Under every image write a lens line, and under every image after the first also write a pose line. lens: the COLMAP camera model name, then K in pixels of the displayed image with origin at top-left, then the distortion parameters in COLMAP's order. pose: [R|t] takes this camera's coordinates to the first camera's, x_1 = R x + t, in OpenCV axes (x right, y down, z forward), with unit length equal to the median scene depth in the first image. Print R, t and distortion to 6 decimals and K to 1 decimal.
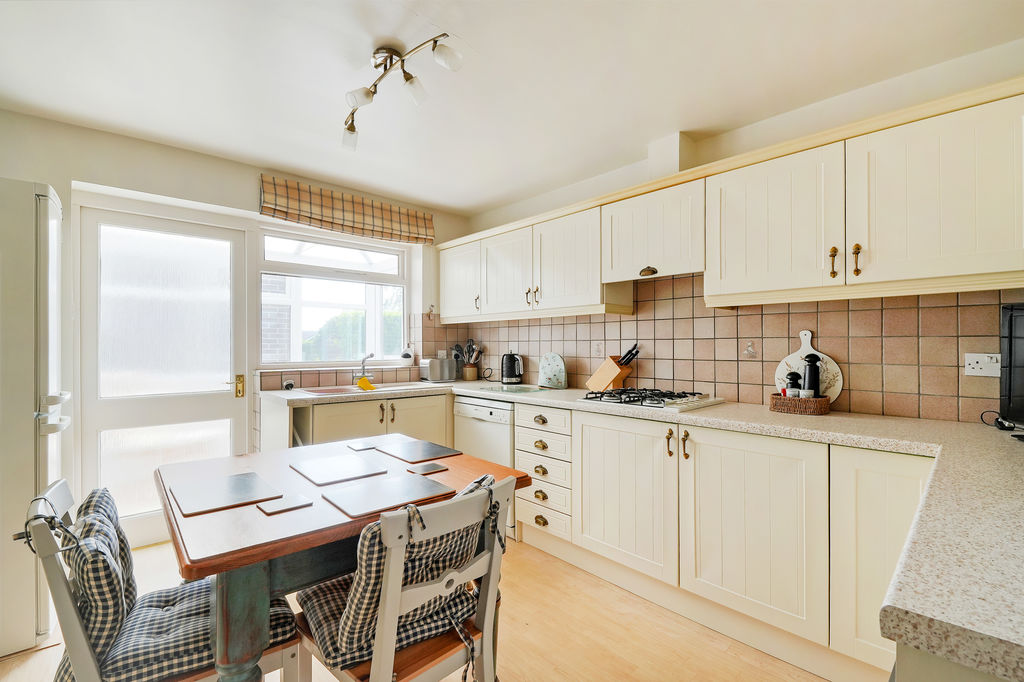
lens RADIAL K [[457.2, 0, 514.1], [0, 457.2, 340.1], [0, 0, 1]] dist [0.000475, -0.000281]
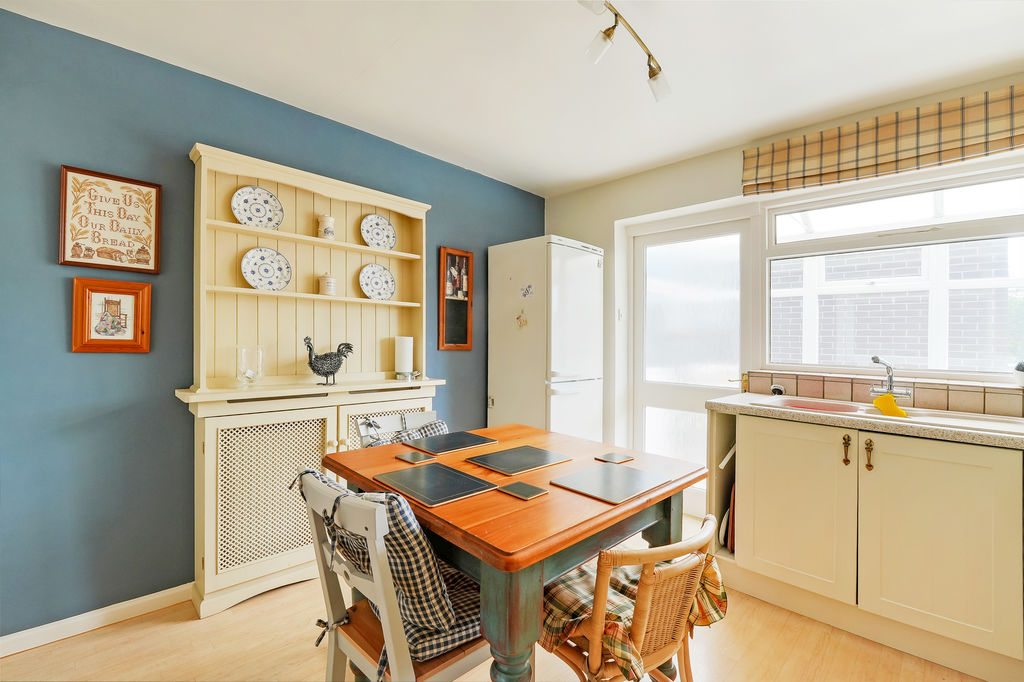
lens RADIAL K [[457.2, 0, 512.9], [0, 457.2, 342.4], [0, 0, 1]] dist [0.000475, -0.000281]
pose [[0.041355, 0.009758, -0.999097, 0.319739], [-0.006134, 0.999936, 0.009513, 0.006929], [0.999126, 0.005735, 0.041413, 0.496243]]
